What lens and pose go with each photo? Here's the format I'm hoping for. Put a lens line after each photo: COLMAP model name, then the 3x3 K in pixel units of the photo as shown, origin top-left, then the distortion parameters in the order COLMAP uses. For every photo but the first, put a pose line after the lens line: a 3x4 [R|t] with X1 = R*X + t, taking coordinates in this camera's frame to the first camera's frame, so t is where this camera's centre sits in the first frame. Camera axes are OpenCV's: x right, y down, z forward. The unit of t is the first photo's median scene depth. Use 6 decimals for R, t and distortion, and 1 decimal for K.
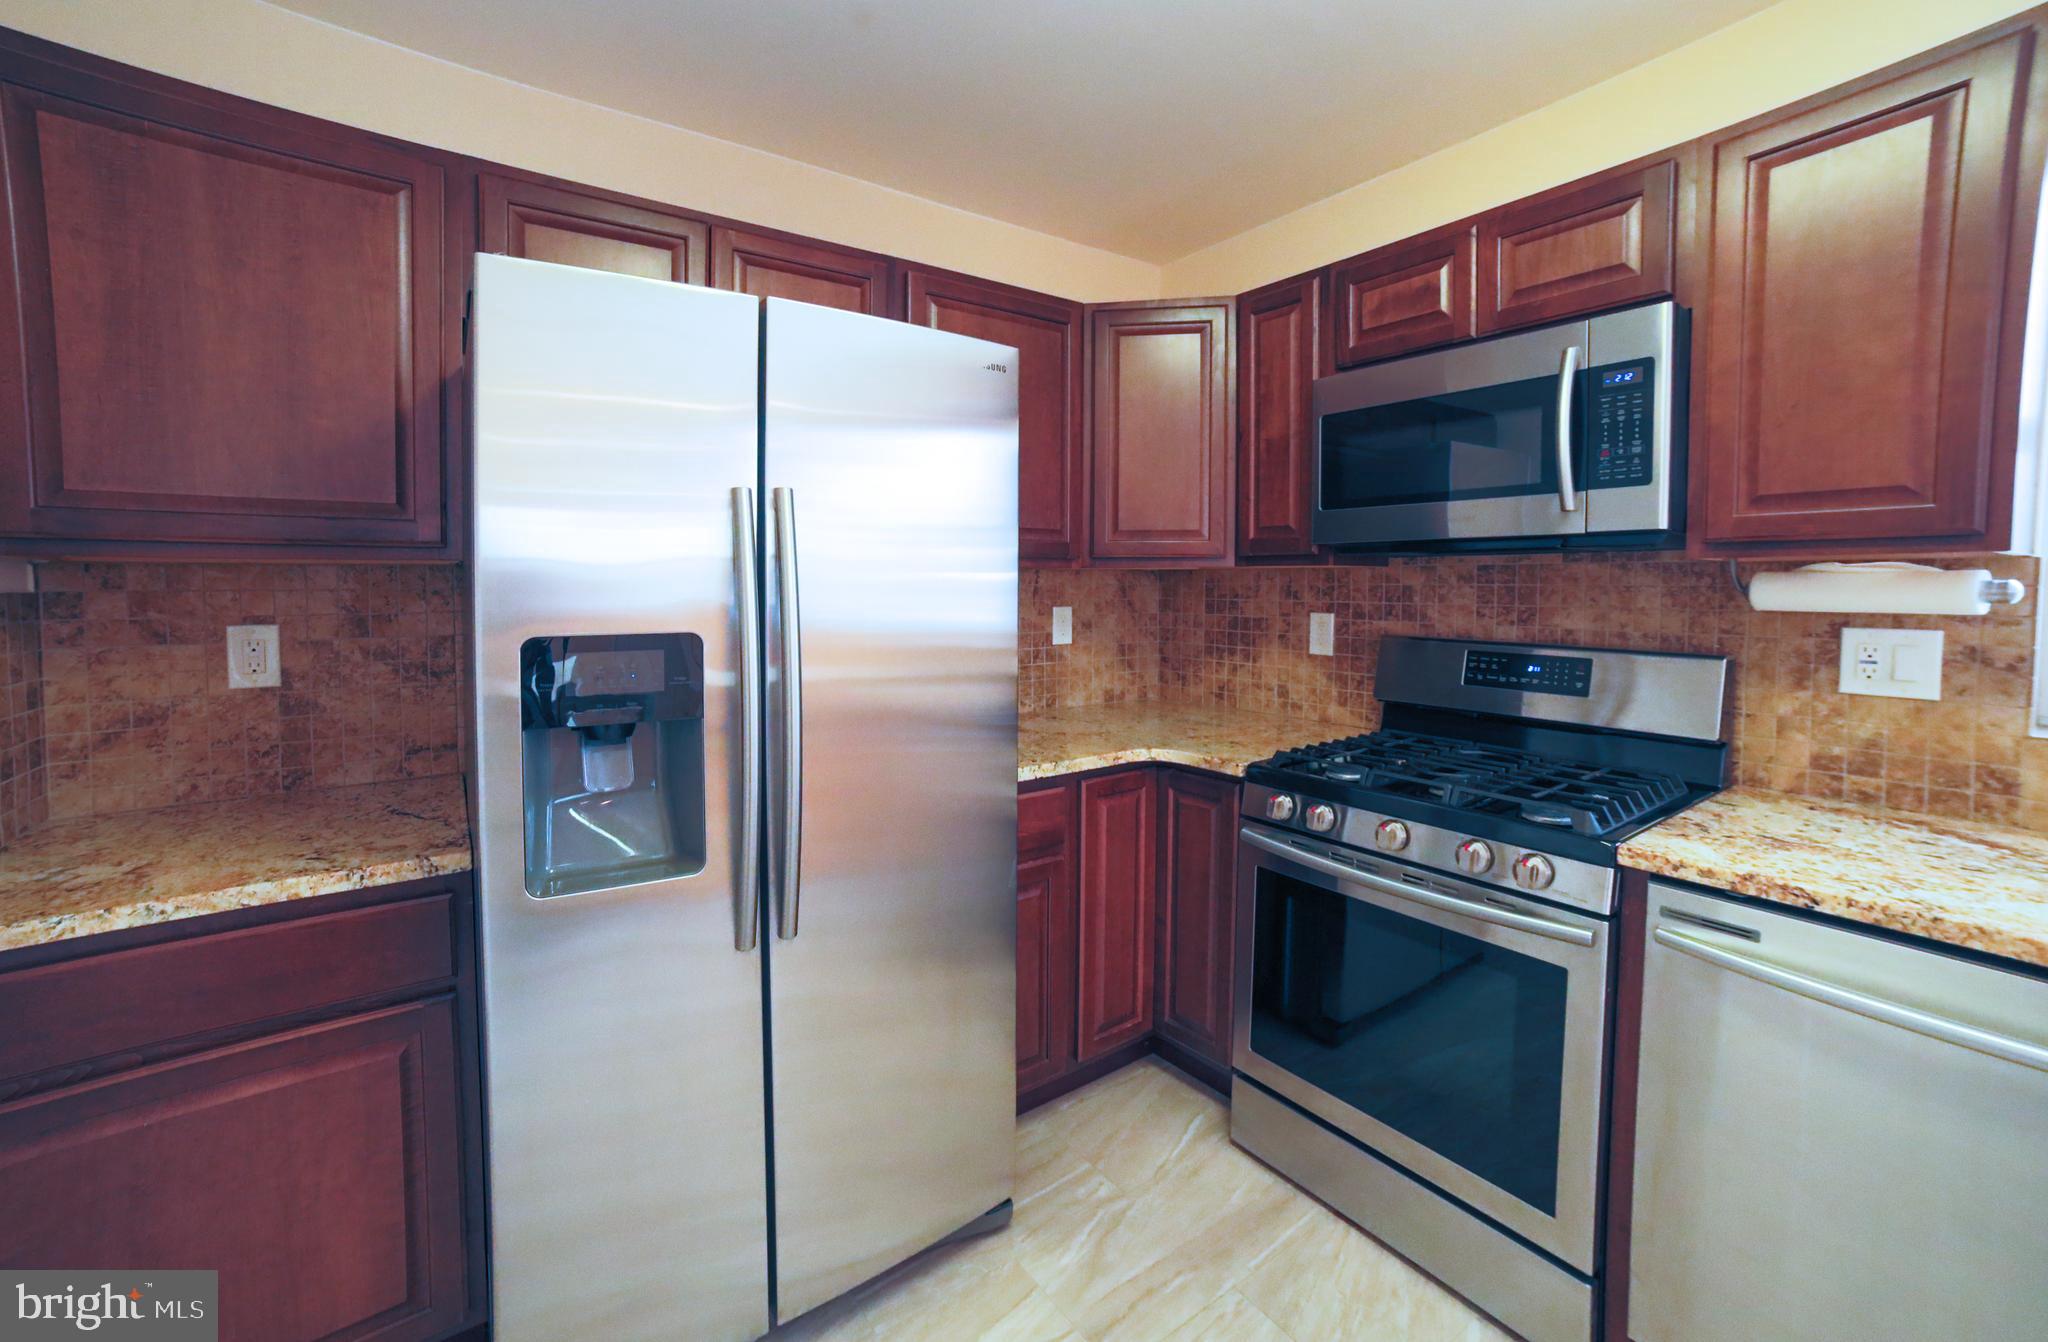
lens RADIAL K [[853.7, 0, 996.1], [0, 853.7, 603.8], [0, 0, 1]] dist [-0.015419, 0.002910]
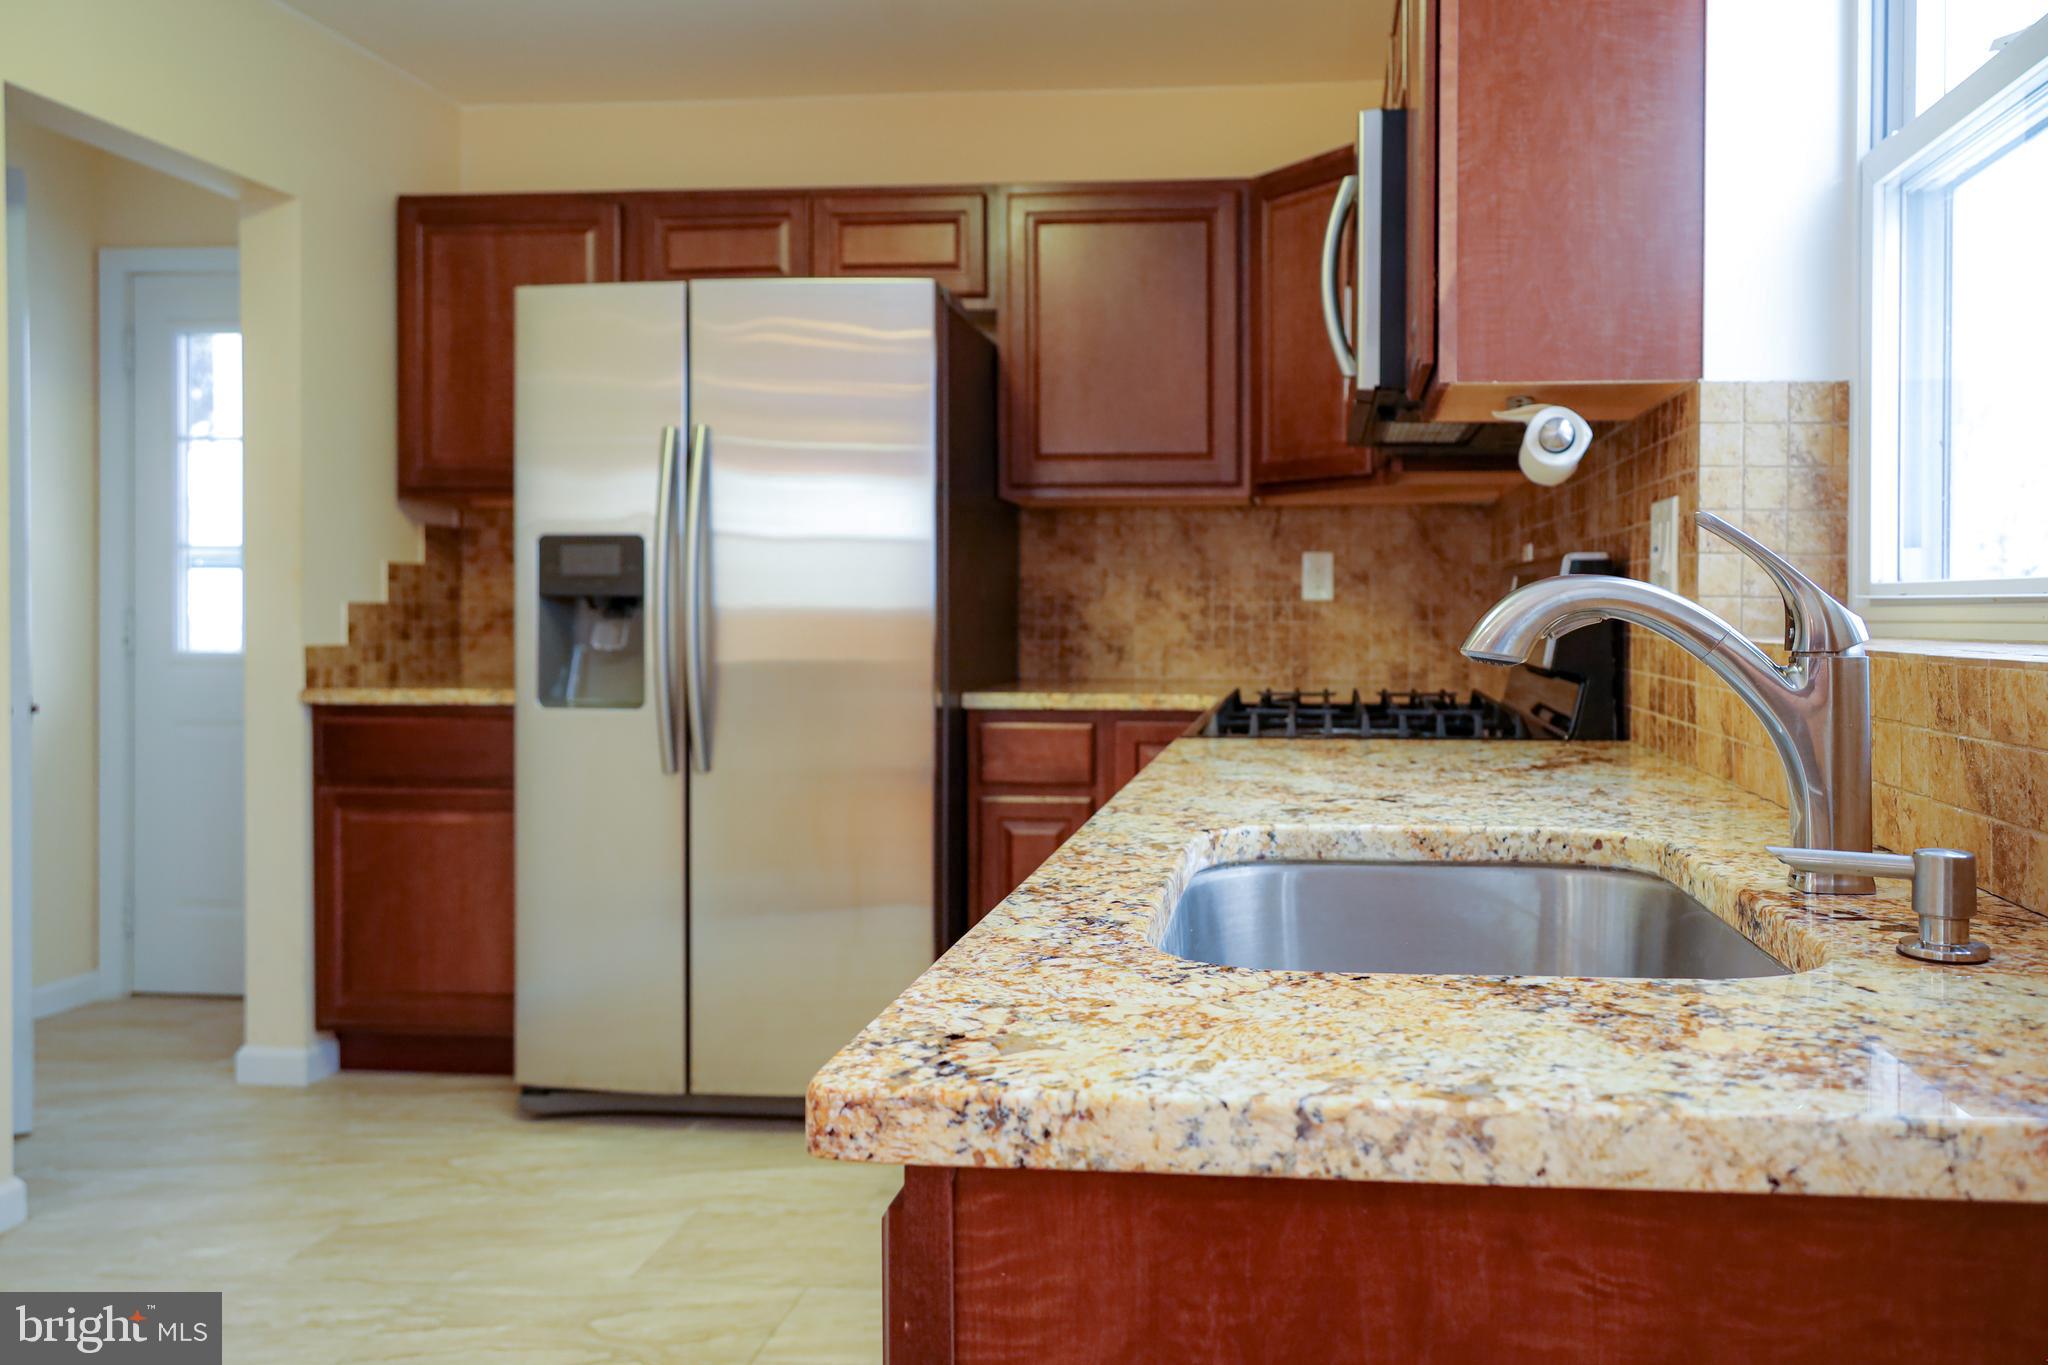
lens RADIAL K [[1489.7, 0, 1177.1], [0, 1489.7, 602.1], [0, 0, 1]] dist [0.036391, 0.012067]
pose [[0.756095, 0.001642, -0.654460, 1.360709], [-0.021784, 0.999506, -0.022659, 0.129699], [0.654099, 0.031390, 0.755757, -0.174088]]
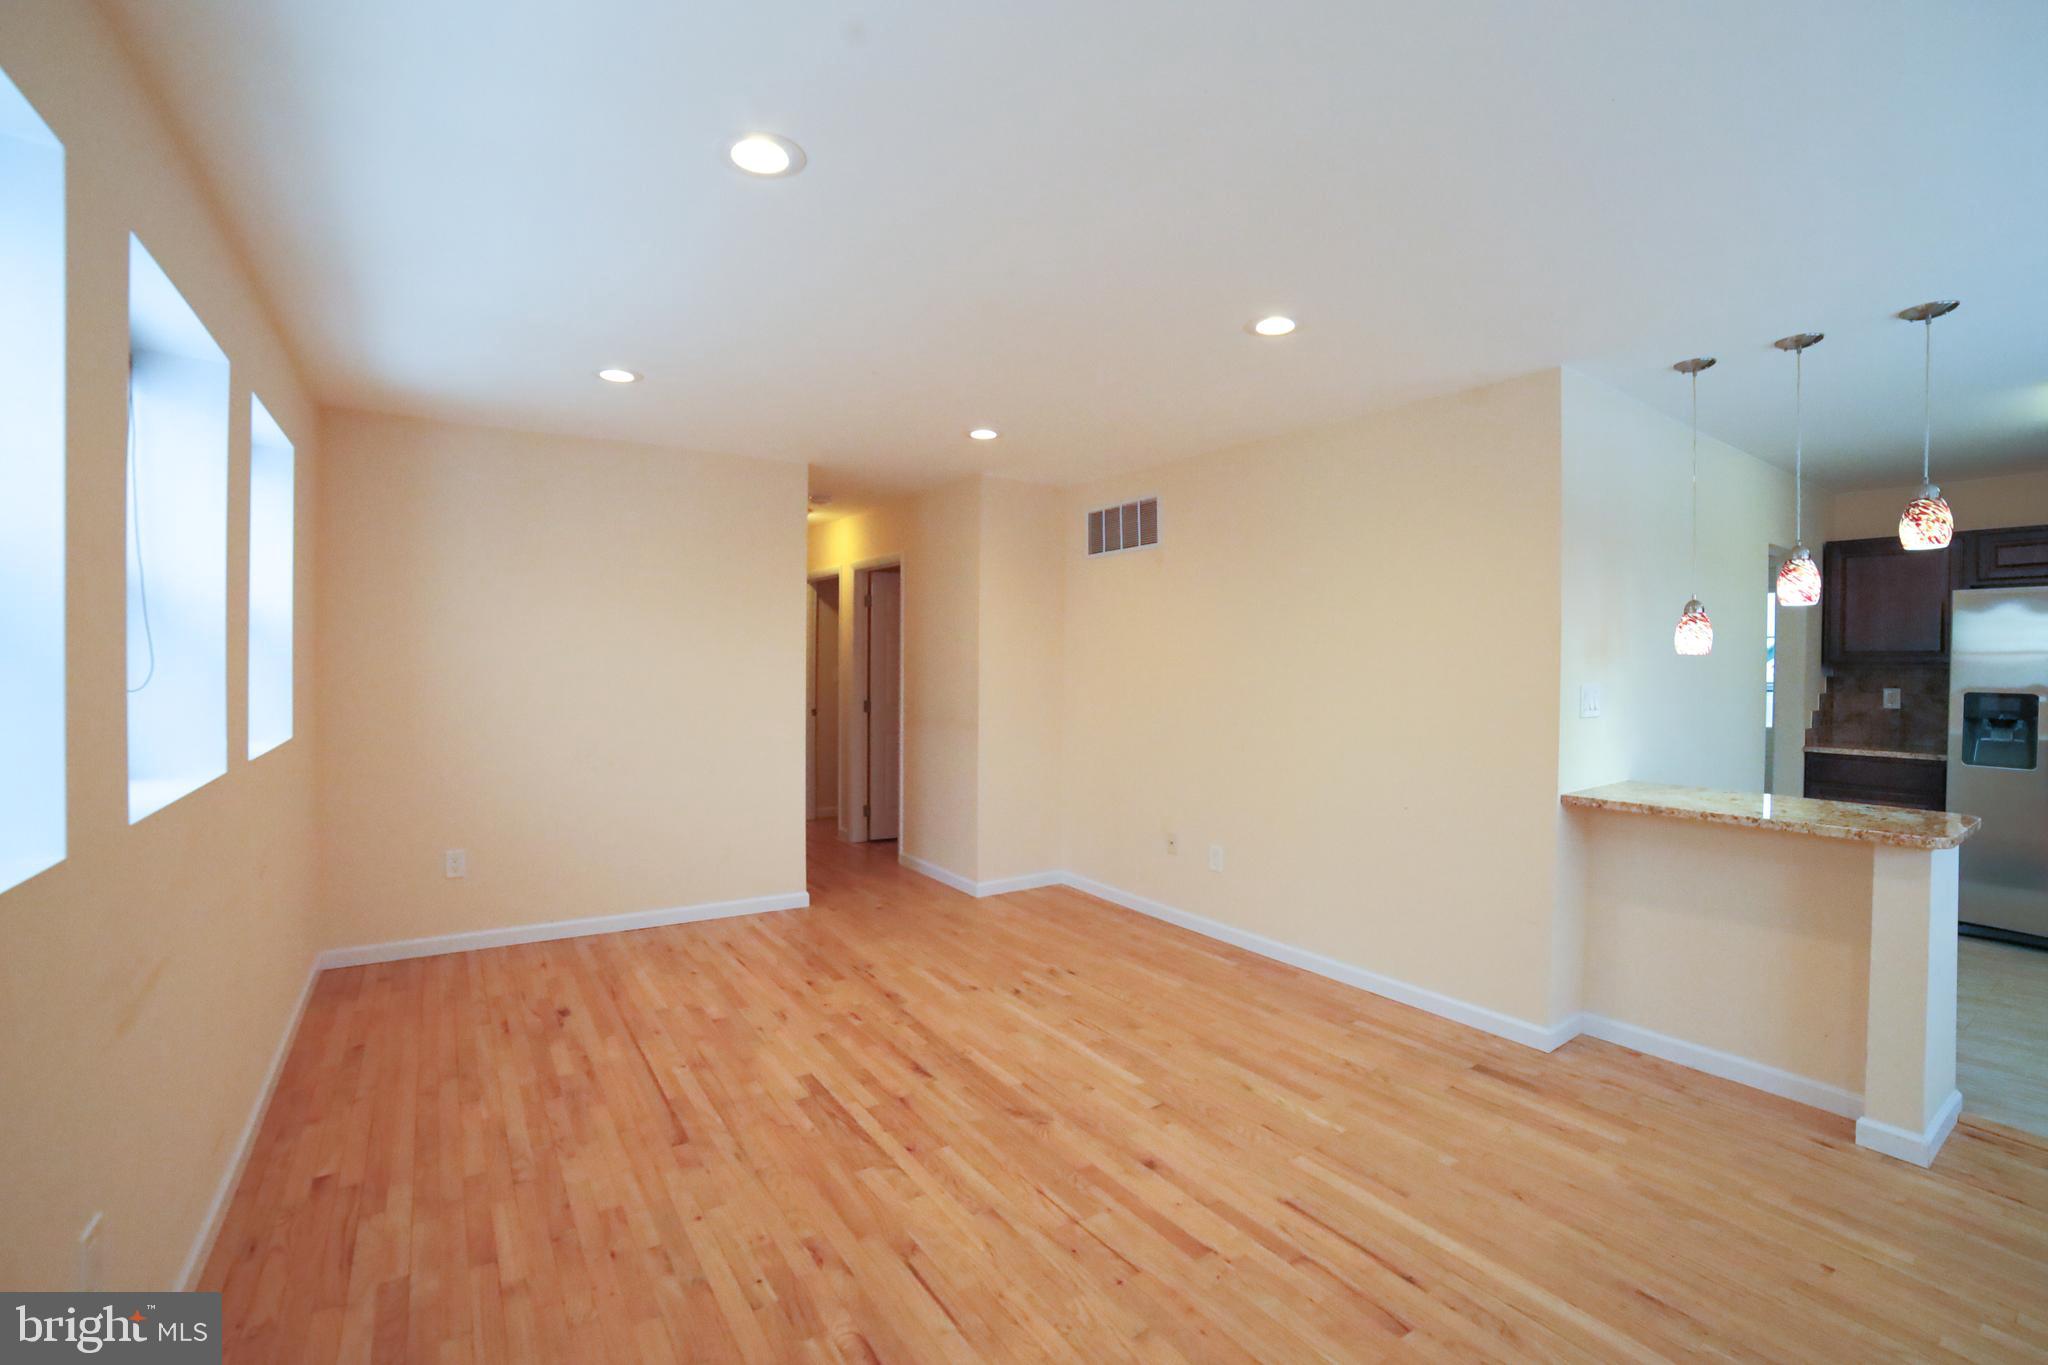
lens RADIAL K [[888.6, 0, 1023.4], [0, 888.6, 674.2], [0, 0, 1]] dist [-0.038130, 0.000534]
pose [[0.015247, 0.020427, -0.999675, 1.994024], [-0.031315, 0.999311, 0.019942, 0.010905], [0.999393, 0.031001, 0.015876, -2.024699]]
